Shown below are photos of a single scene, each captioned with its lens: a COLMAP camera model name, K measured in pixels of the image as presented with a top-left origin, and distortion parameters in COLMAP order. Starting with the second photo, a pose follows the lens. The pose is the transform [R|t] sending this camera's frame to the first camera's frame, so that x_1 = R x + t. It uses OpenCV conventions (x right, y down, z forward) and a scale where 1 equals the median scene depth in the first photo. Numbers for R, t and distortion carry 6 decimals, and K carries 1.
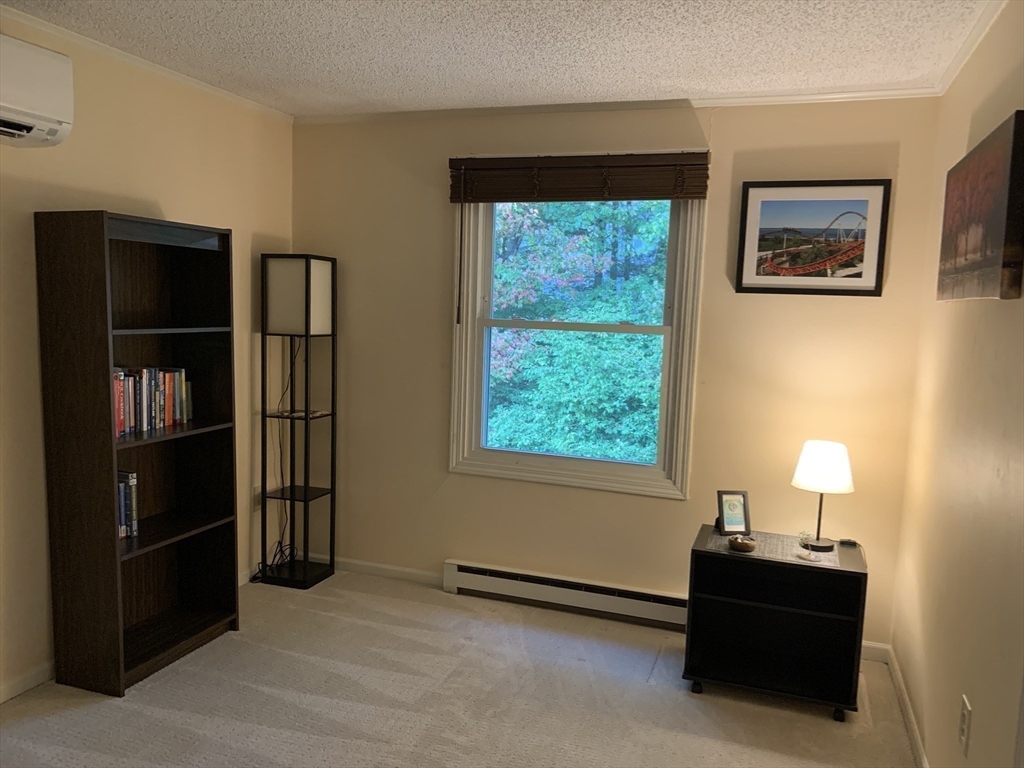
lens RADIAL K [[768.8, 0, 512.0], [0, 768.8, 384.0], [0, 0, 1]] dist [0.084290, -0.147450]
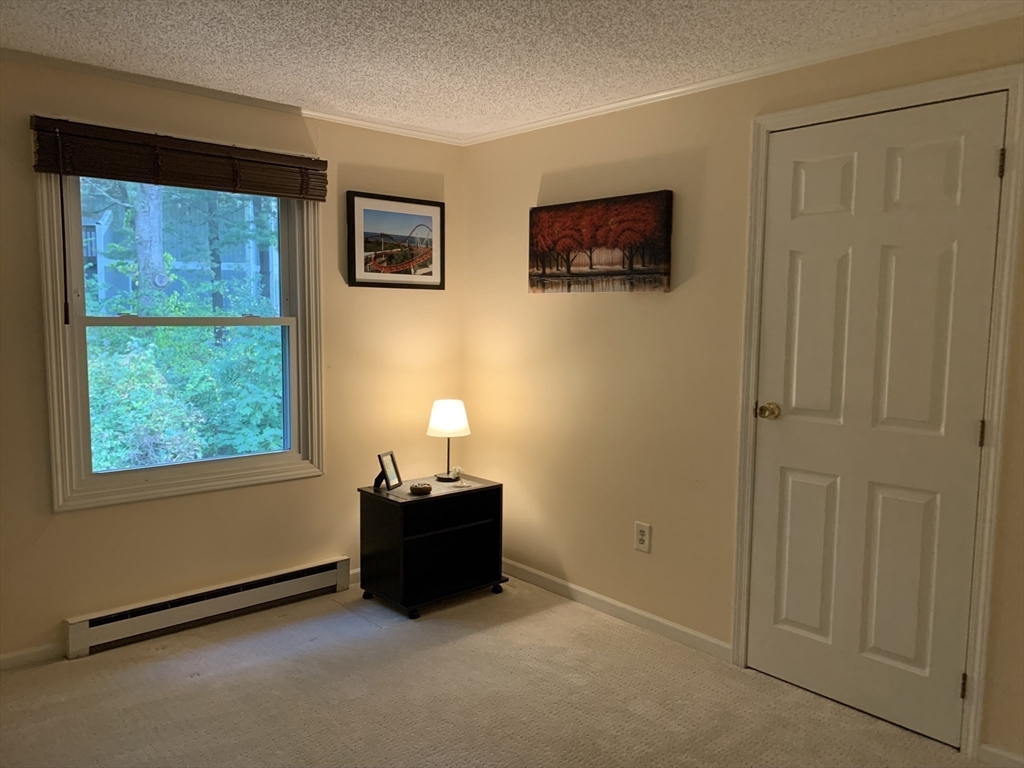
lens RADIAL K [[768.8, 0, 512.0], [0, 768.8, 384.0], [0, 0, 1]] dist [0.084290, -0.147450]
pose [[0.496236, -0.114993, 0.860539, -0.612989], [0.093968, 0.992481, 0.078437, -0.041821], [-0.863088, 0.041940, 0.503310, 0.220395]]
